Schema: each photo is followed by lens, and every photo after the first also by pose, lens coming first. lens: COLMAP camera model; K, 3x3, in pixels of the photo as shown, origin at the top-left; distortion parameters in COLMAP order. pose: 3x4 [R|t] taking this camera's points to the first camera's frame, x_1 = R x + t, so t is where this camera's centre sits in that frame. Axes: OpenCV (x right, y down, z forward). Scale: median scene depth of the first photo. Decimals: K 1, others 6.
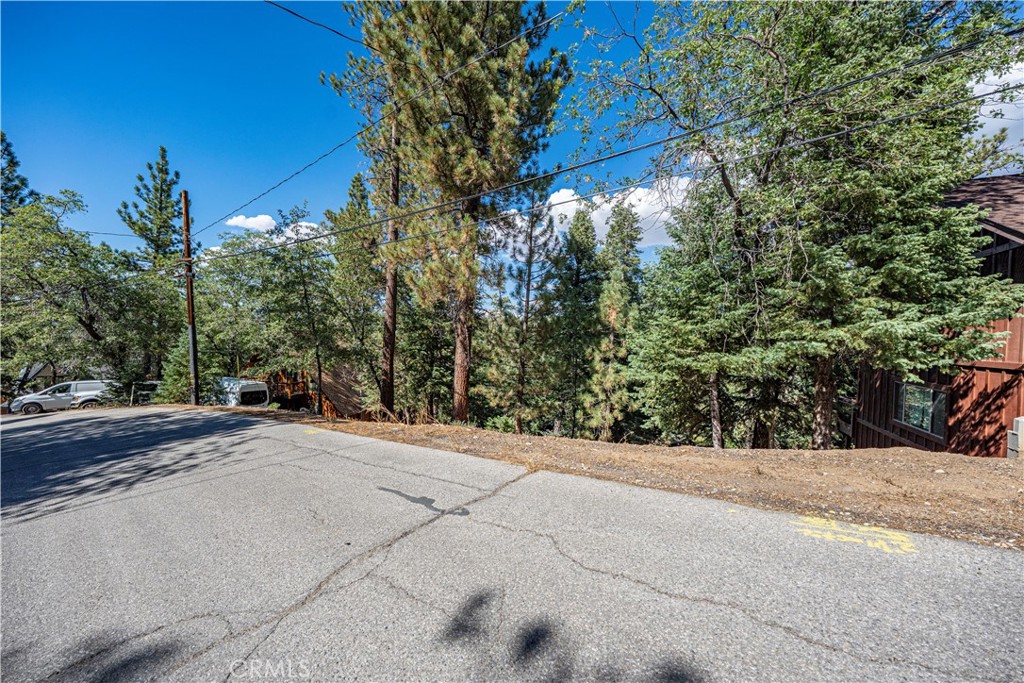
lens RADIAL K [[346.7, 0, 506.8], [0, 346.7, 338.2], [0, 0, 1]] dist [-0.001890, 0.000352]
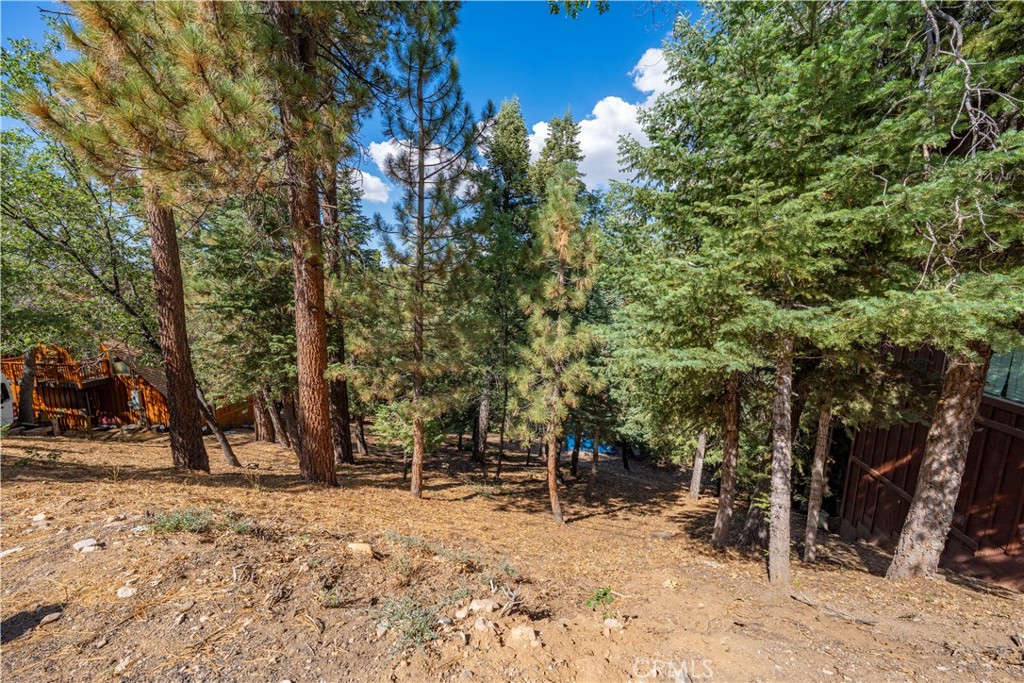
lens RADIAL K [[375.7, 0, 512.0], [0, 375.7, 341.5], [0, 0, 1]] dist [0.000069, 0.000016]
pose [[0.978414, -0.053902, 0.199499, 0.081243], [0.025281, 0.989353, 0.143326, 0.014802], [-0.205101, -0.135188, 0.969359, 0.365027]]
